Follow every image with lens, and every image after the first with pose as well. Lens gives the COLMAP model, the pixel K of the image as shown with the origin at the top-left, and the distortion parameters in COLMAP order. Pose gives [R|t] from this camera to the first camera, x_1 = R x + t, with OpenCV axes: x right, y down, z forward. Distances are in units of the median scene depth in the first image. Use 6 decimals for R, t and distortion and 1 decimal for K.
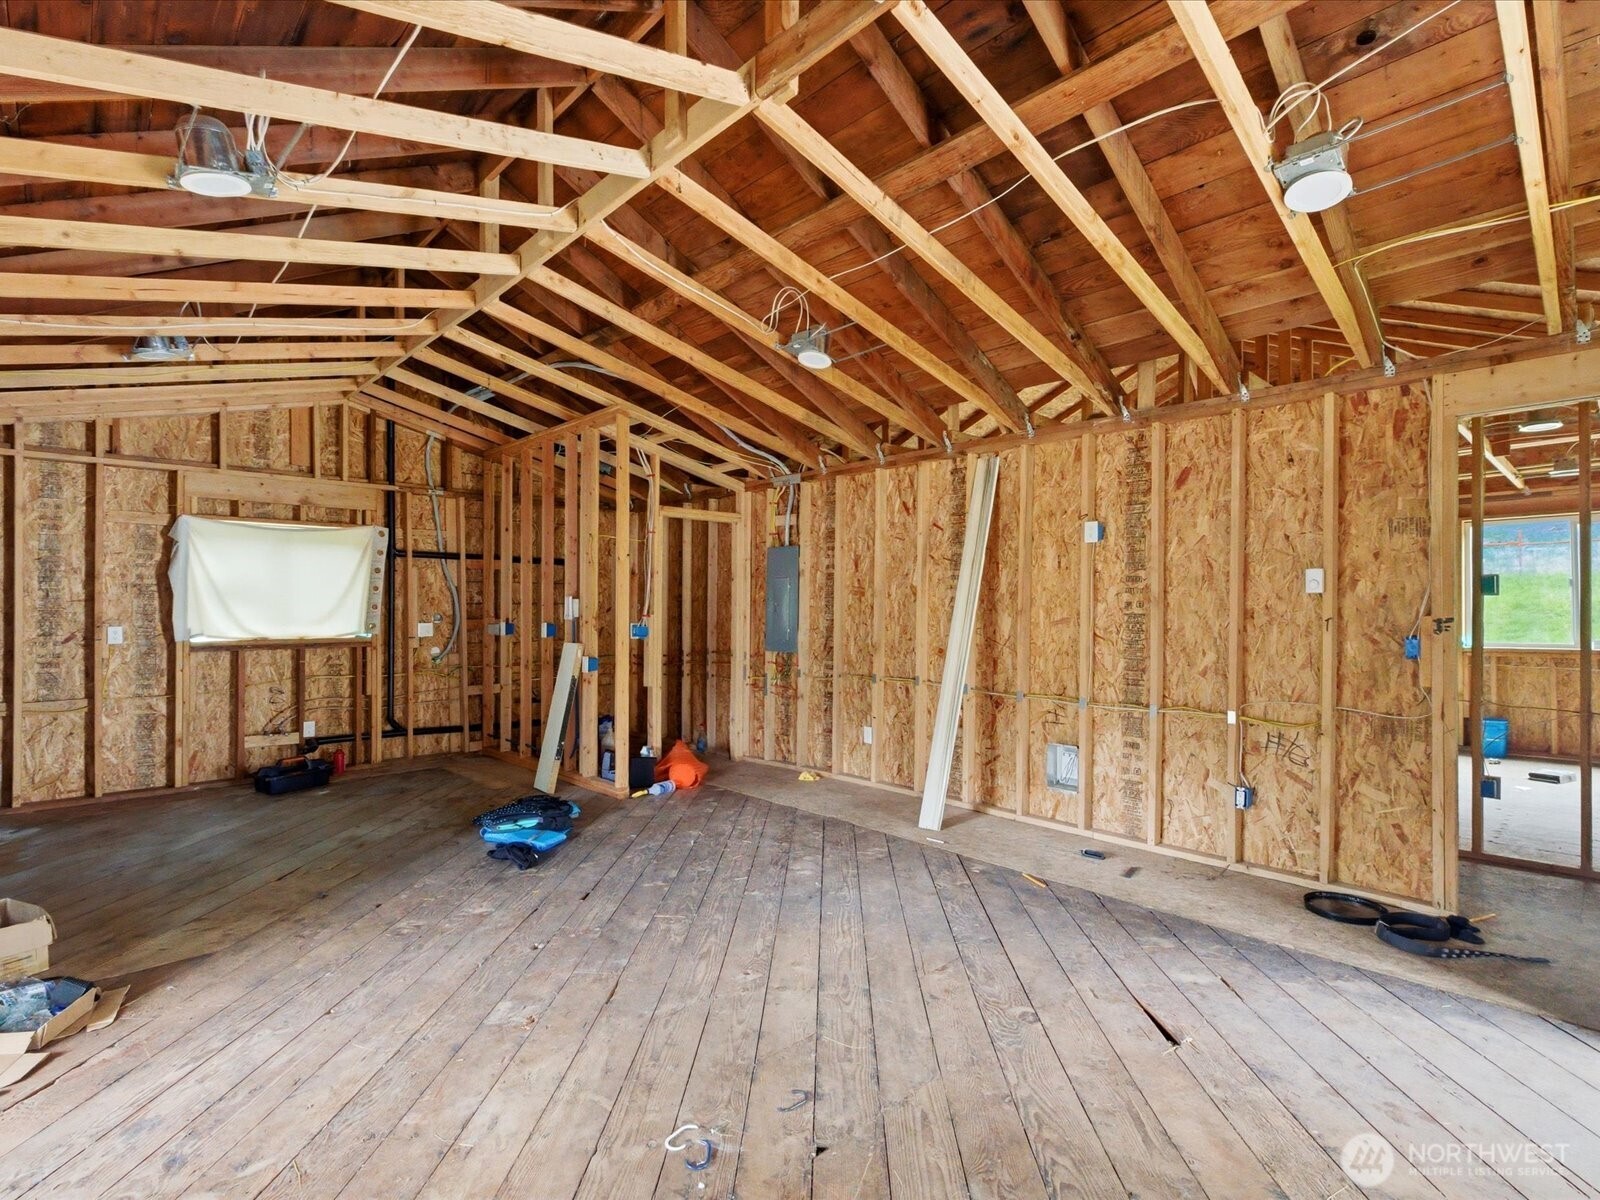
lens RADIAL K [[768.0, 0, 792.8], [0, 768.0, 596.4], [0, 0, 1]] dist [0.013695, -0.009380]
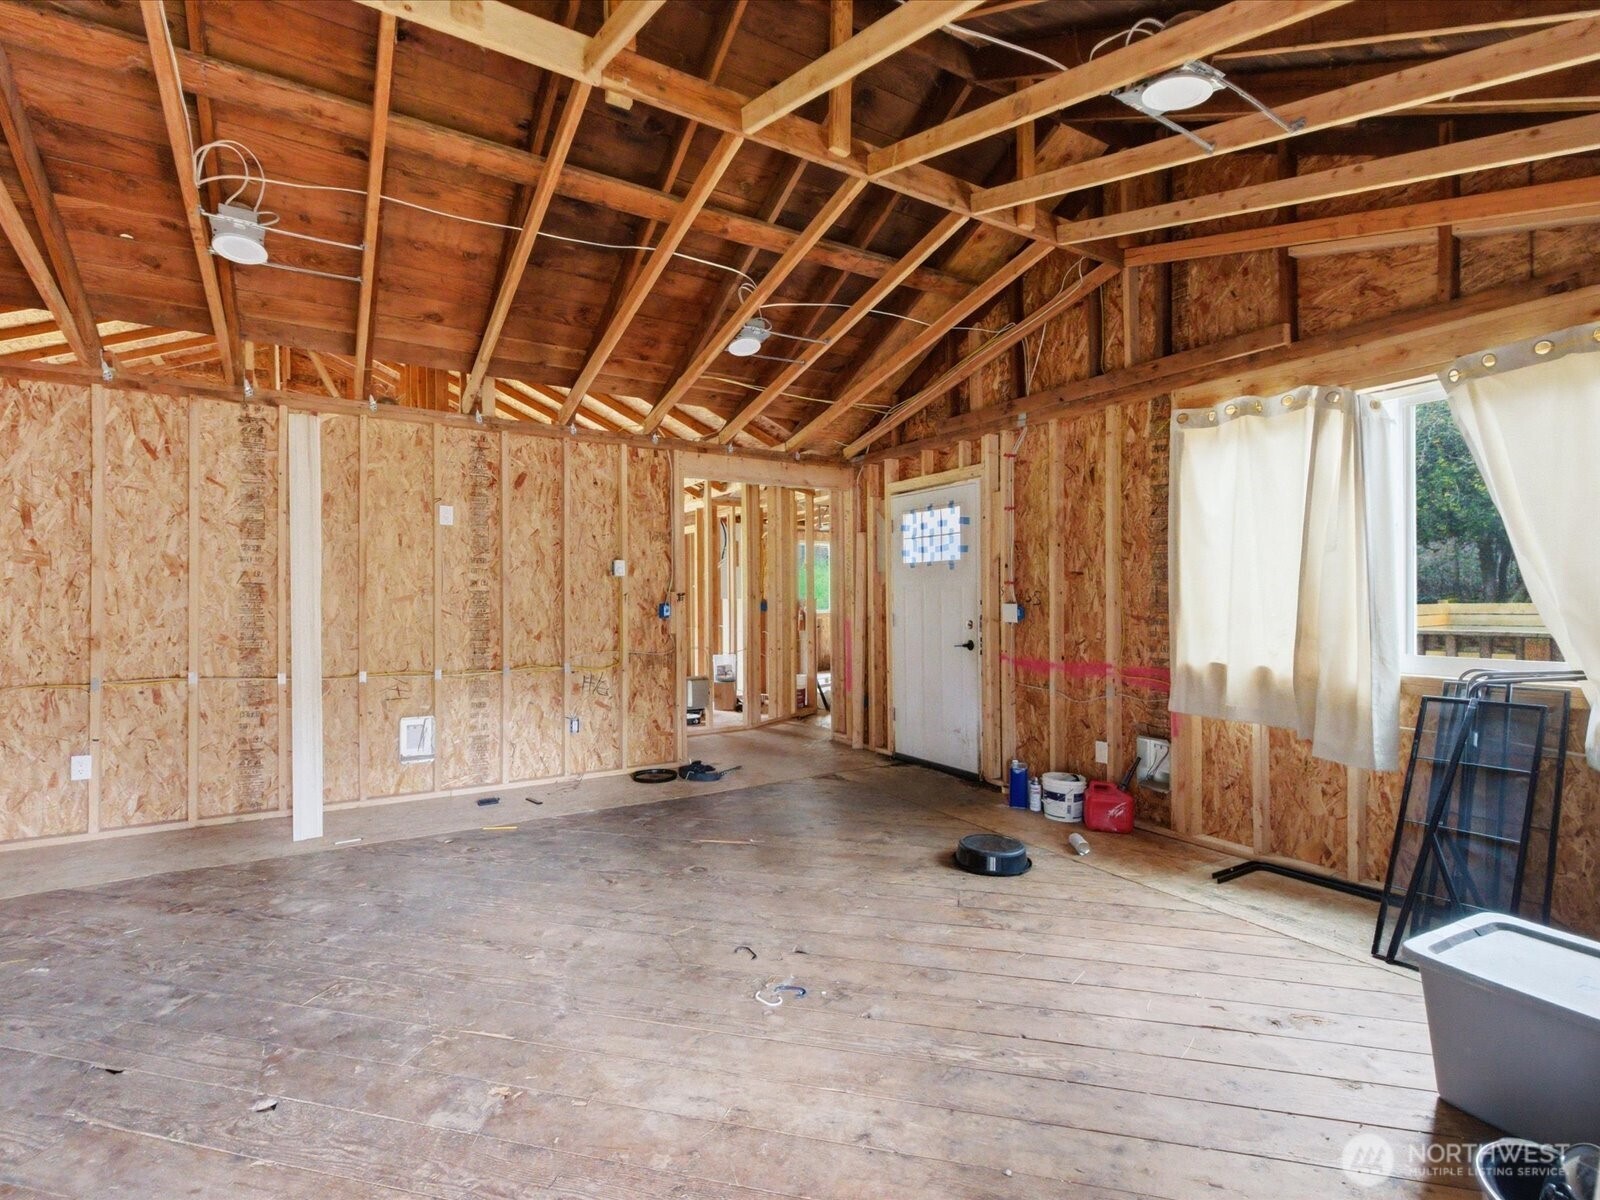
lens RADIAL K [[768.0, 0, 792.8], [0, 768.0, 596.4], [0, 0, 1]] dist [0.013695, -0.009380]
pose [[0.201935, 0.007415, 0.979371, -0.631709], [-0.009042, 0.999943, -0.005706, 0.035492], [-0.979357, -0.007703, 0.201990, 0.331844]]
